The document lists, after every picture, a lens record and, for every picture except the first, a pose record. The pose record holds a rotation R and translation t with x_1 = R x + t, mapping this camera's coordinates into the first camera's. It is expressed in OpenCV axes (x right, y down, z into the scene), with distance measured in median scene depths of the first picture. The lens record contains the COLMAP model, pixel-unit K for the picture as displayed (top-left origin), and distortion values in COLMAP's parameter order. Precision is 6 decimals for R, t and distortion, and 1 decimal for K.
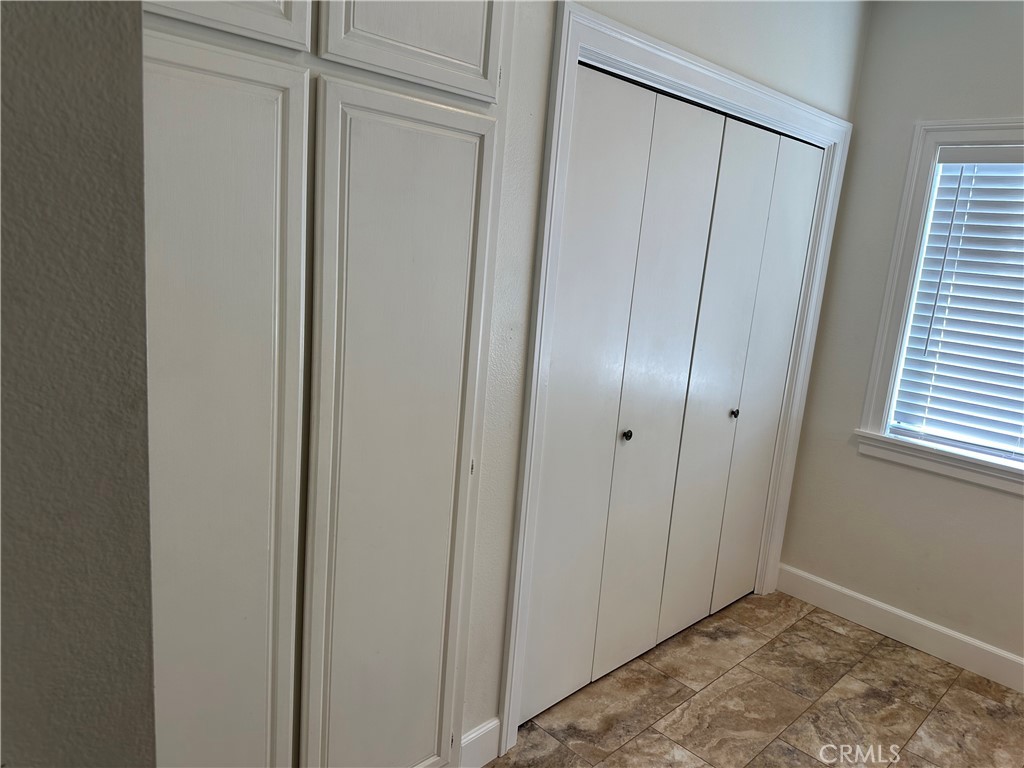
lens RADIAL K [[726.4, 0, 508.2], [0, 726.4, 394.8], [0, 0, 1]] dist [-0.003690, -0.008549]
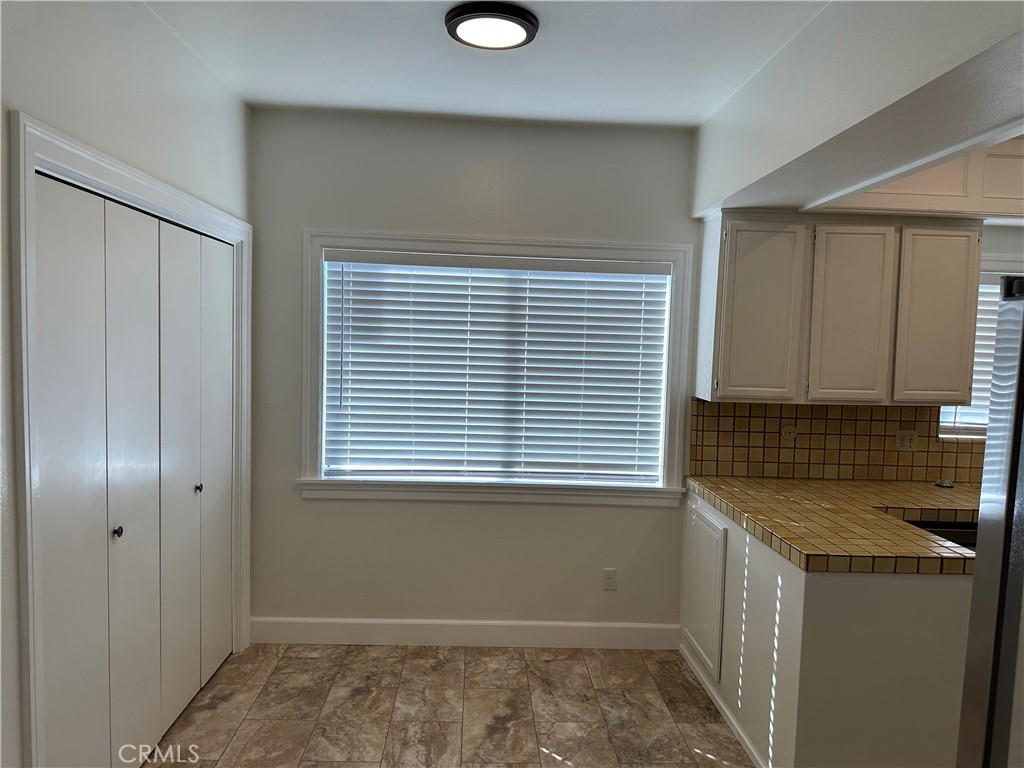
lens RADIAL K [[726.1, 0, 518.3], [0, 726.1, 385.2], [0, 0, 1]] dist [0.072863, -0.072452]
pose [[0.660970, -0.107366, 0.742692, -0.163890], [0.180622, 0.983377, -0.018587, -0.016841], [-0.728350, 0.146432, 0.669375, -0.085238]]
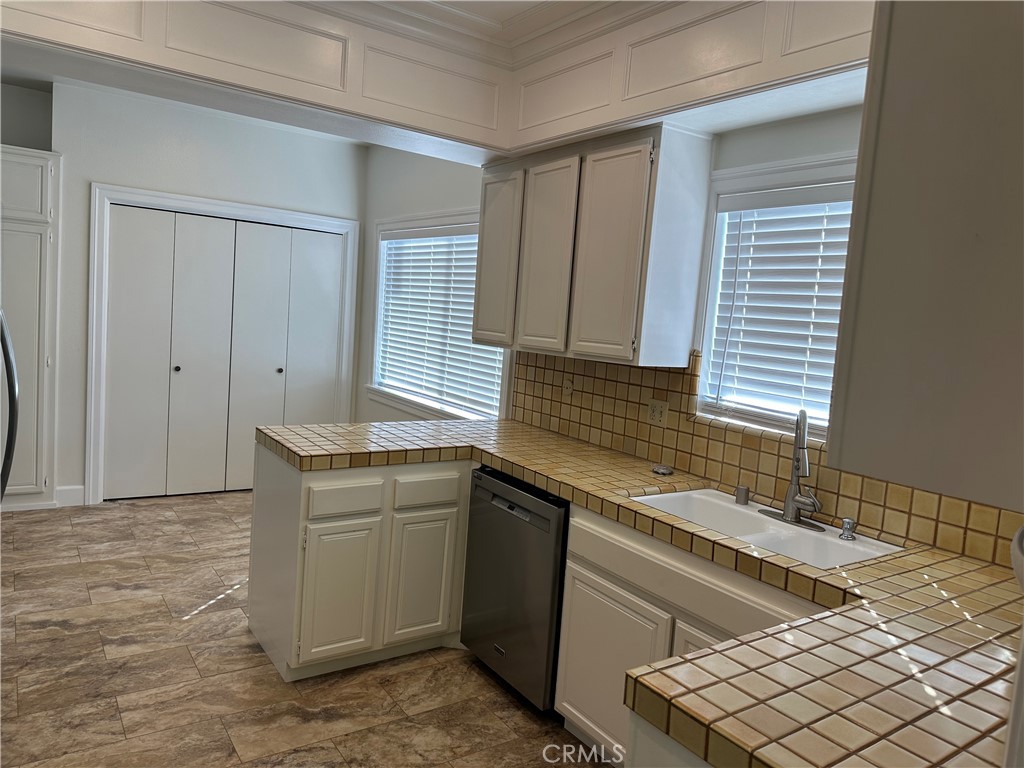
lens RADIAL K [[726.1, 0, 518.3], [0, 726.1, 385.2], [0, 0, 1]] dist [0.072863, -0.072452]
pose [[0.987591, 0.011192, -0.156651, 1.244264], [-0.030497, 0.992137, -0.121382, 0.280582], [0.154061, 0.124653, 0.980167, -0.782184]]
